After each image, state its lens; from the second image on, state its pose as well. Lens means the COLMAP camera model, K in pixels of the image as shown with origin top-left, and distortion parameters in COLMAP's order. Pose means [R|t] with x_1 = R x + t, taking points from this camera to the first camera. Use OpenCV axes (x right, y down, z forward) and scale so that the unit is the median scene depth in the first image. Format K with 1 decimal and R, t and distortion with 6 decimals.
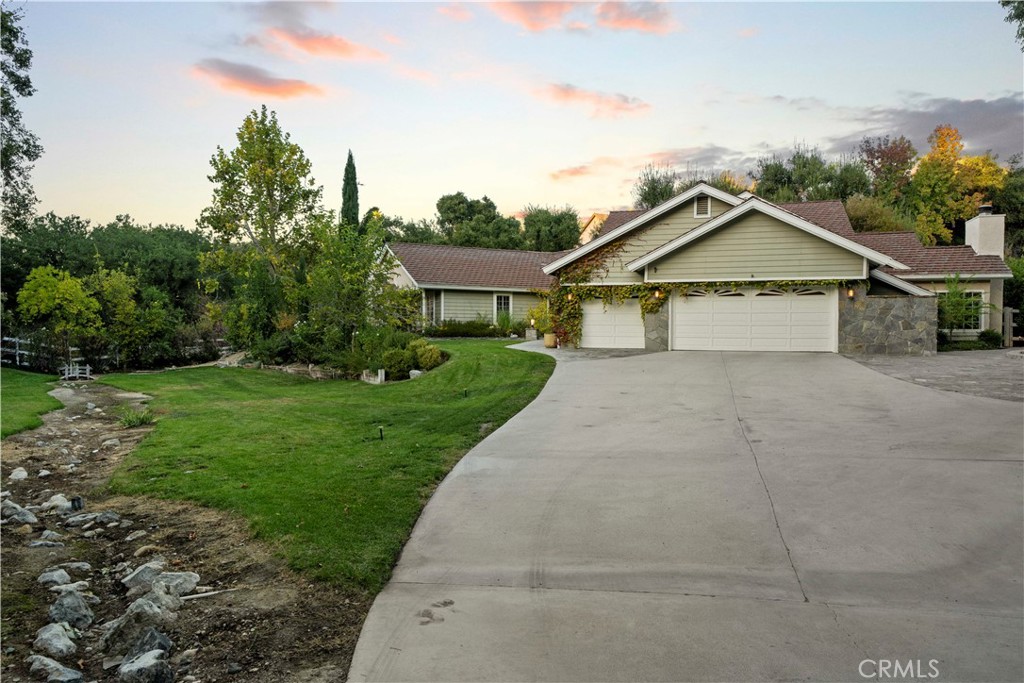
lens RADIAL K [[722.3, 0, 513.4], [0, 722.3, 331.0], [0, 0, 1]] dist [0.003046, 0.000531]
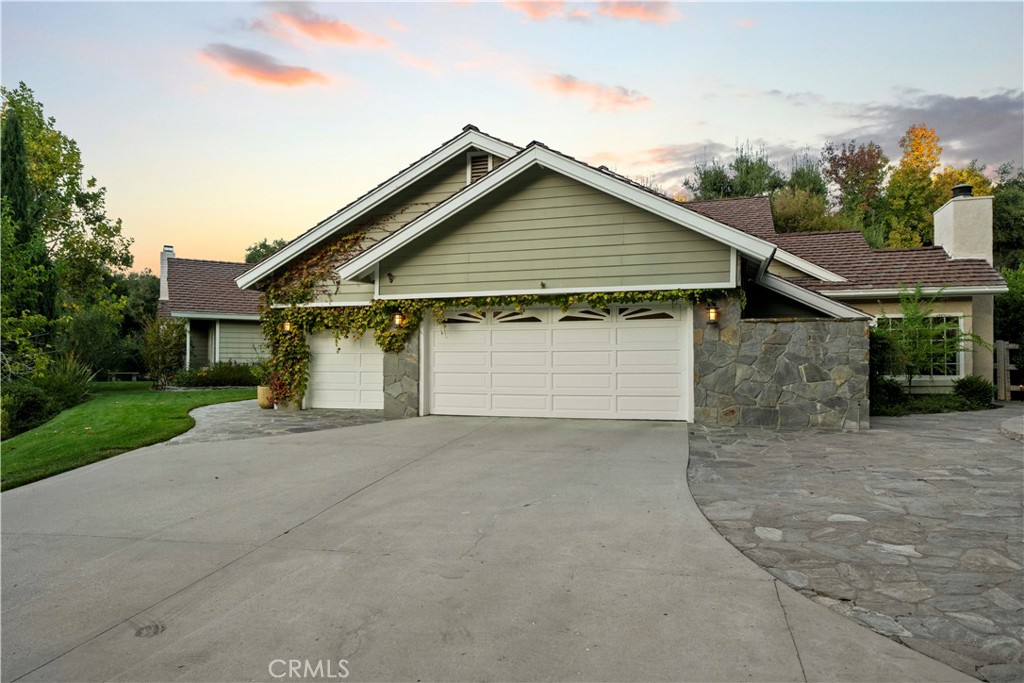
lens RADIAL K [[702.2, 0, 515.8], [0, 702.2, 342.6], [0, 0, 1]] dist [0.004488, 0.003489]
pose [[0.999981, -0.004015, -0.004672, 0.270310], [0.003842, 0.999323, -0.036582, -0.010203], [0.004816, 0.036563, 0.999320, 0.395181]]
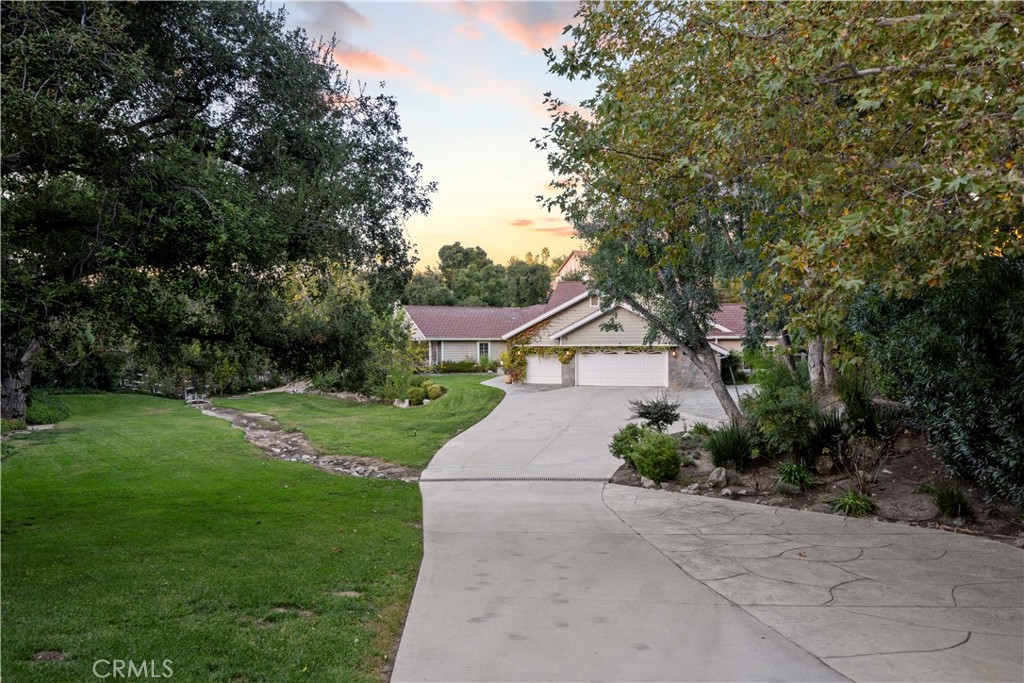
lens RADIAL K [[702.2, 0, 515.8], [0, 702.2, 342.6], [0, 0, 1]] dist [0.004488, 0.003489]
pose [[0.999956, -0.009159, 0.002055, 0.066747], [0.009155, 0.999956, 0.001888, -0.072234], [-0.002072, -0.001869, 0.999996, -0.595799]]
